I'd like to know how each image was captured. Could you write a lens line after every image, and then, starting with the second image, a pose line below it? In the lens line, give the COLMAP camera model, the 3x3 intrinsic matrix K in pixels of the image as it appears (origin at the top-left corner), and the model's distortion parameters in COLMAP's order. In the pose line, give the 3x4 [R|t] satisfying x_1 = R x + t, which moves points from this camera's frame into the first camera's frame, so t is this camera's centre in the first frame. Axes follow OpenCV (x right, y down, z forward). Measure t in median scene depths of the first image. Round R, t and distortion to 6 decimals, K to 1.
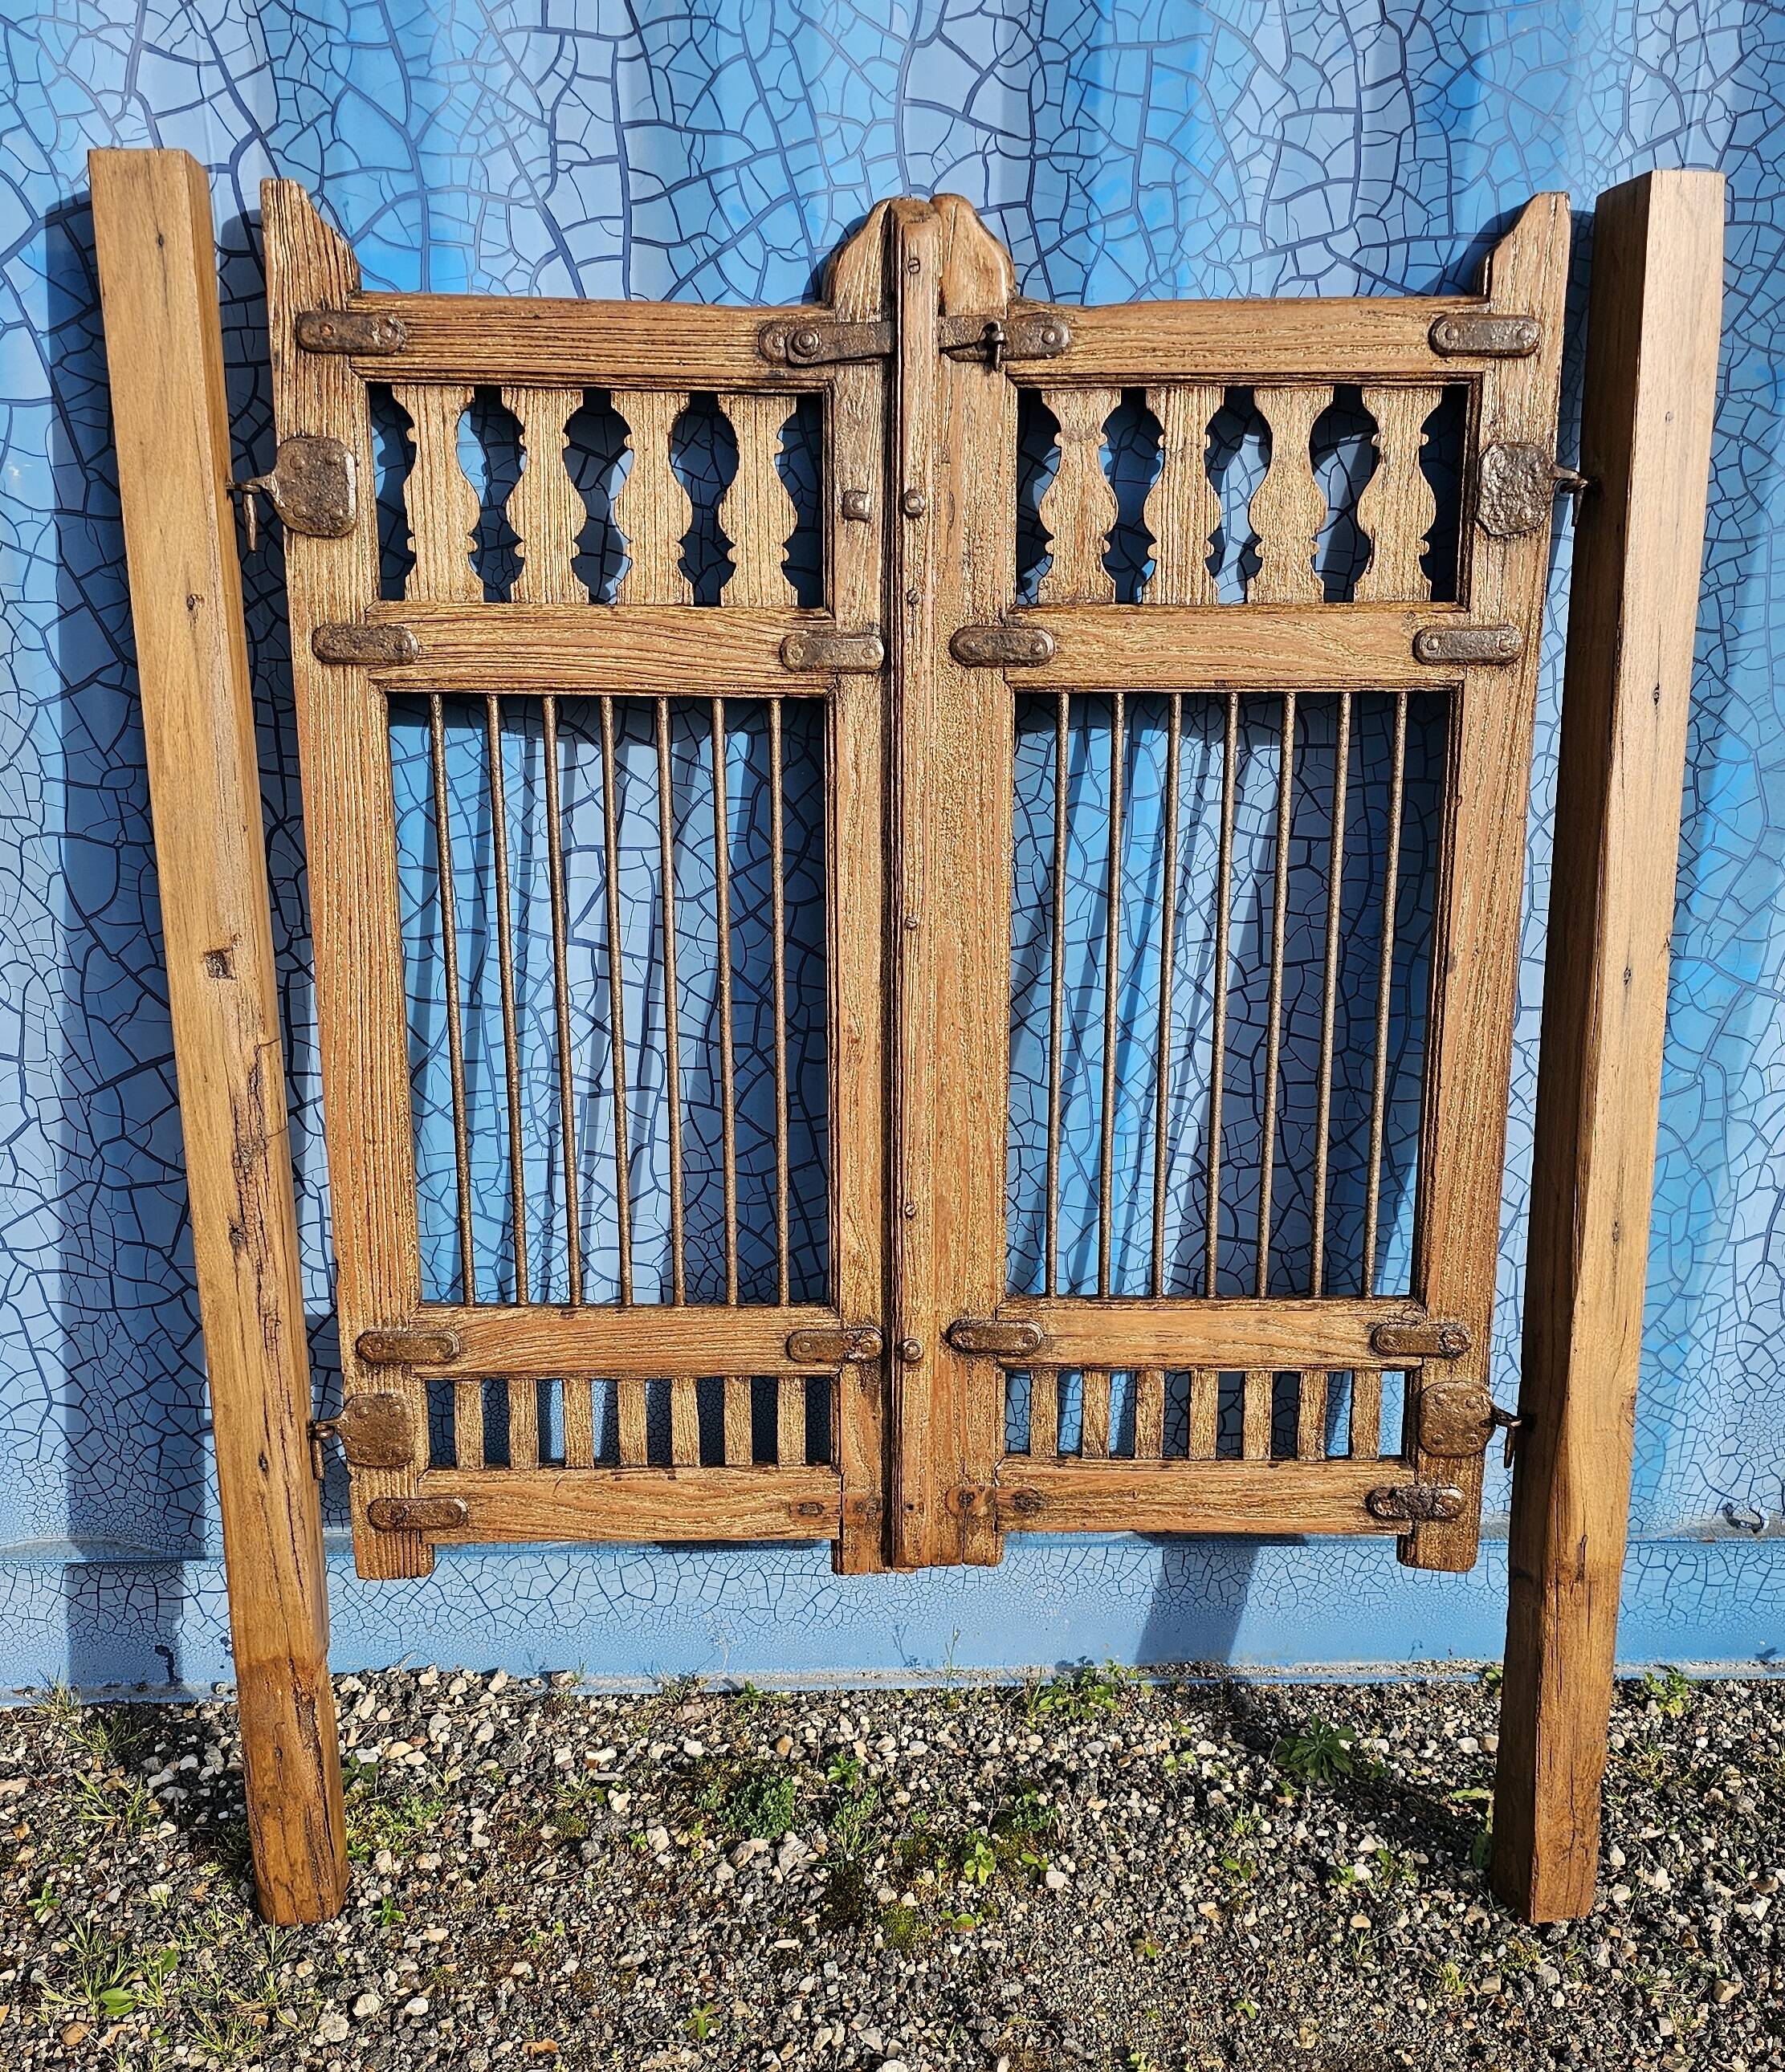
lens RADIAL K [[2163.7, 0, 875.9], [0, 2163.7, 1274.3], [0, 0, 1]] dist [0.028488, 0.000000]
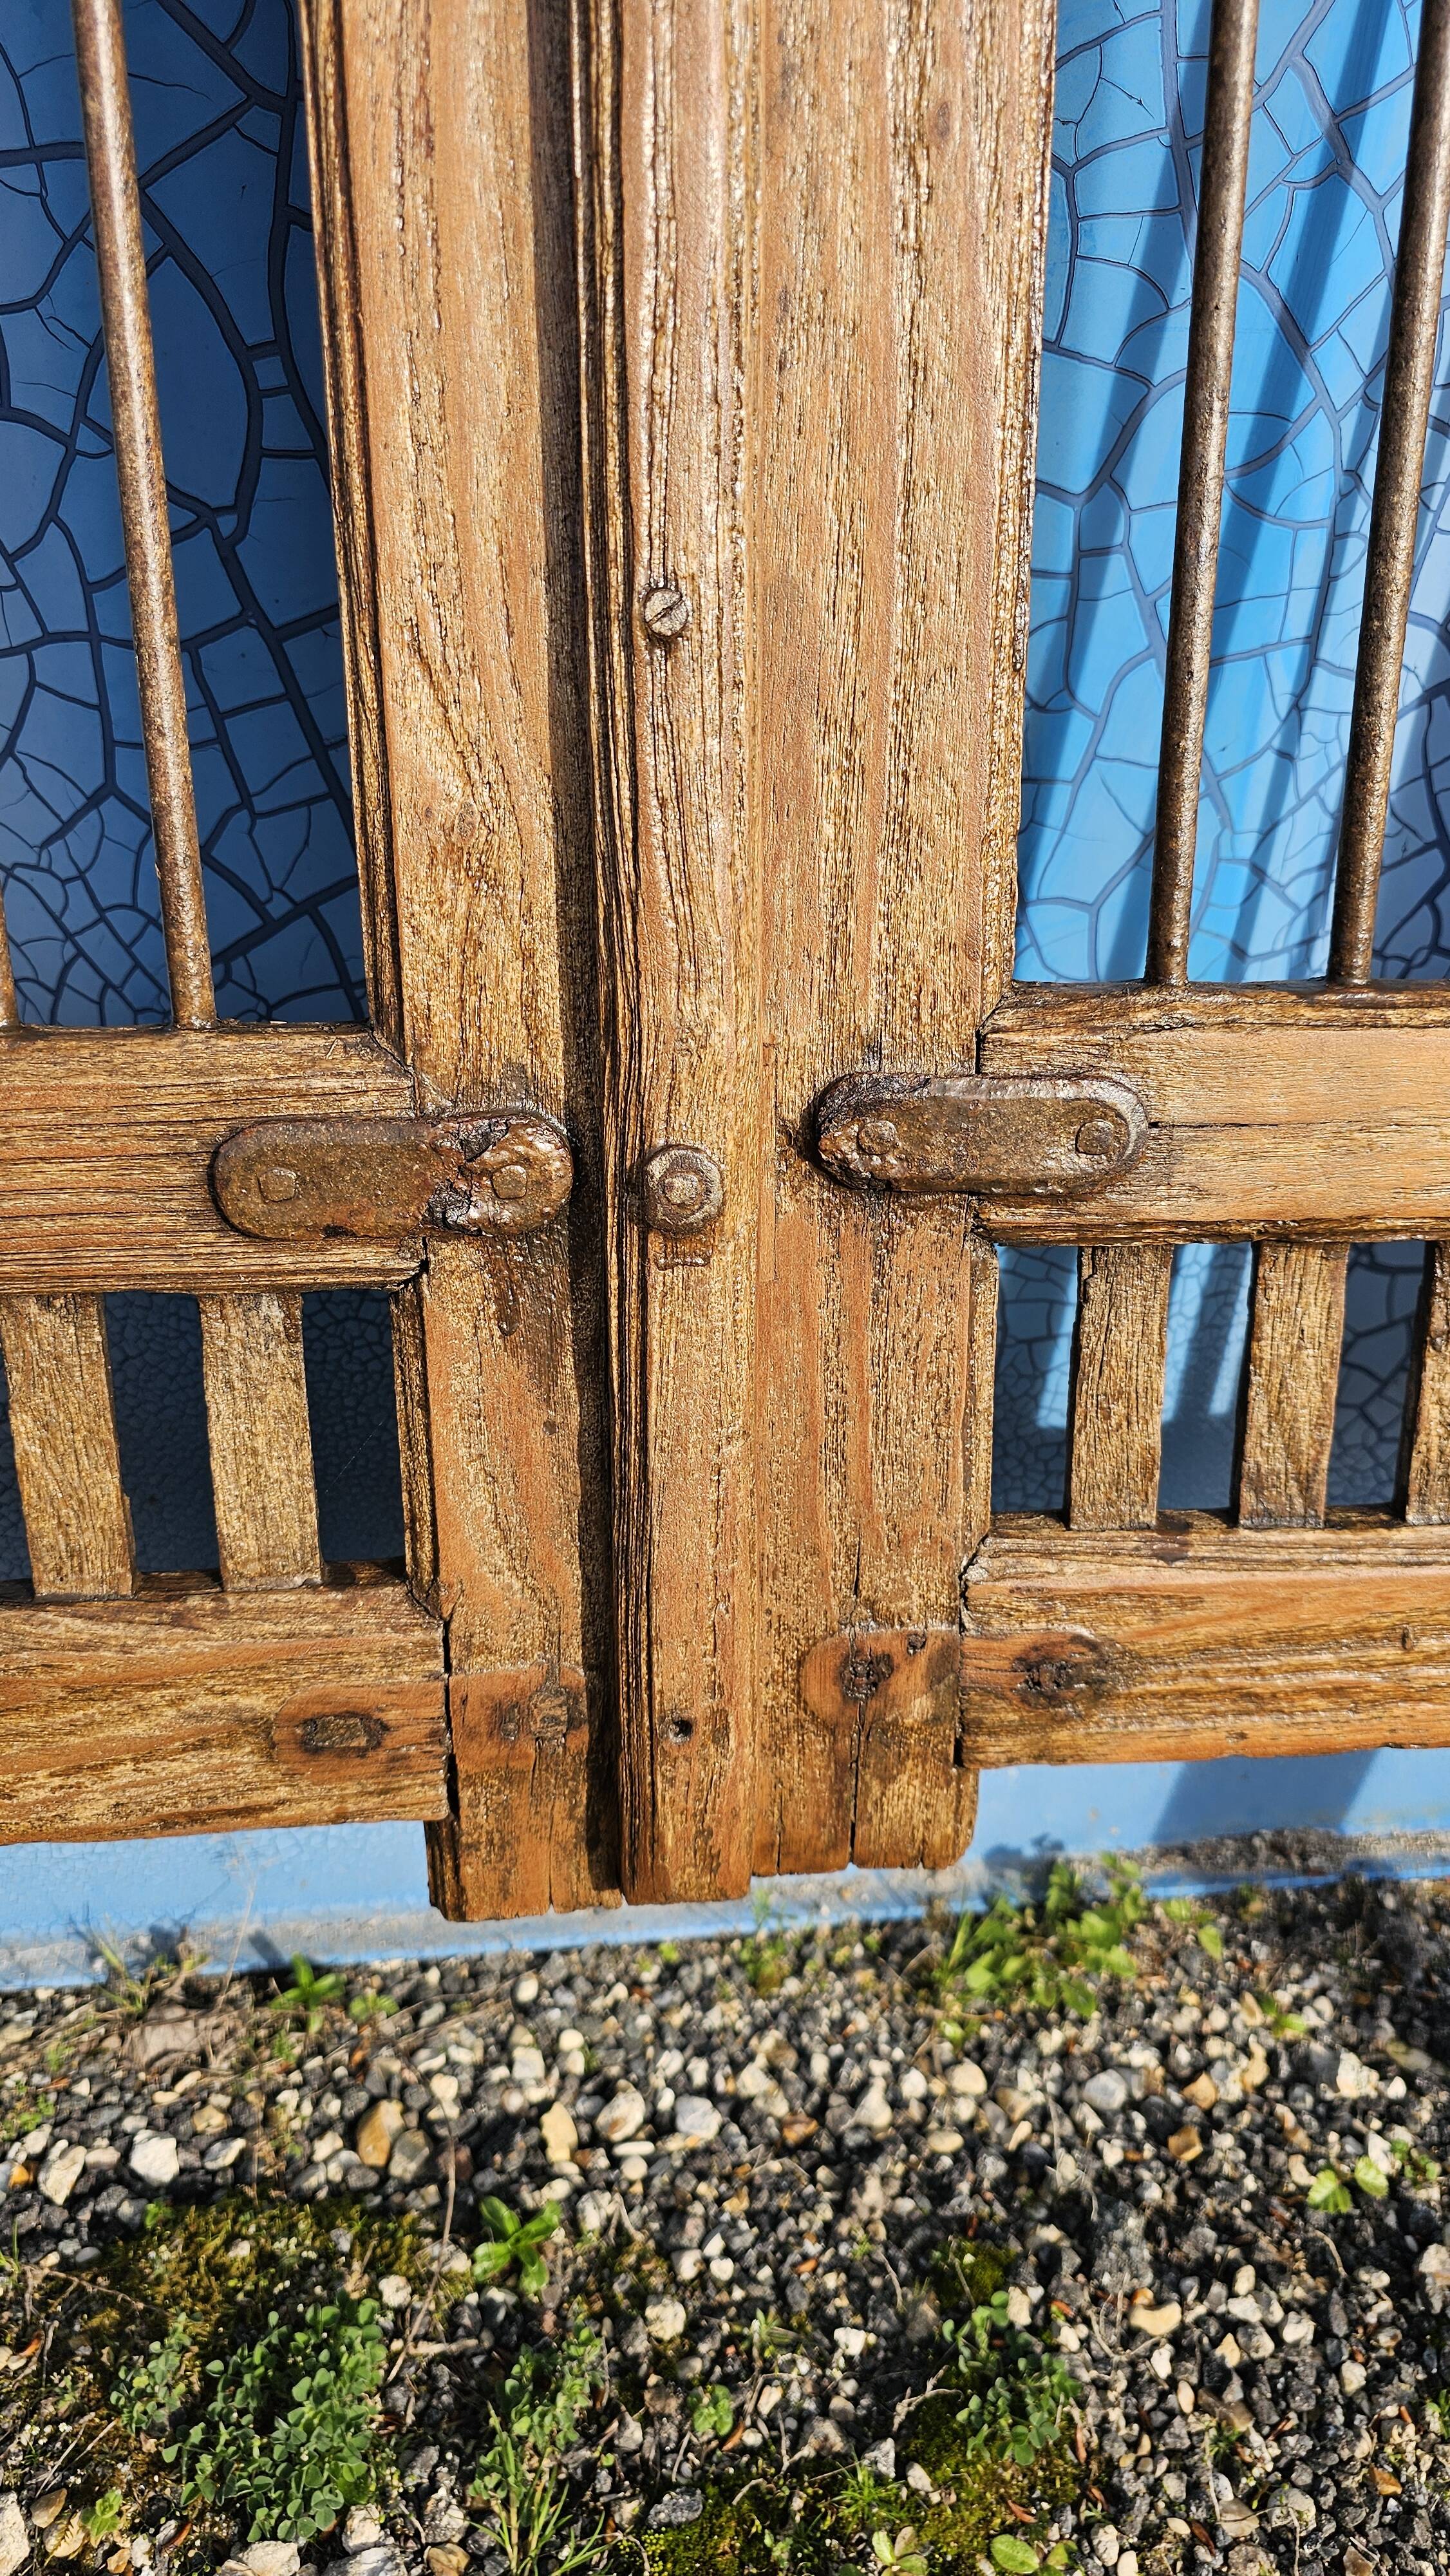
lens RADIAL K [[1749.2, 0, 744.8], [0, 1749.2, 1262.8], [0, 0, 1]] dist [0.039662, -0.040810]
pose [[0.997008, -0.023738, 0.073563, 0.008269], [0.017743, 0.996548, 0.081104, 0.026014], [-0.075234, -0.079557, 0.993987, 0.758190]]
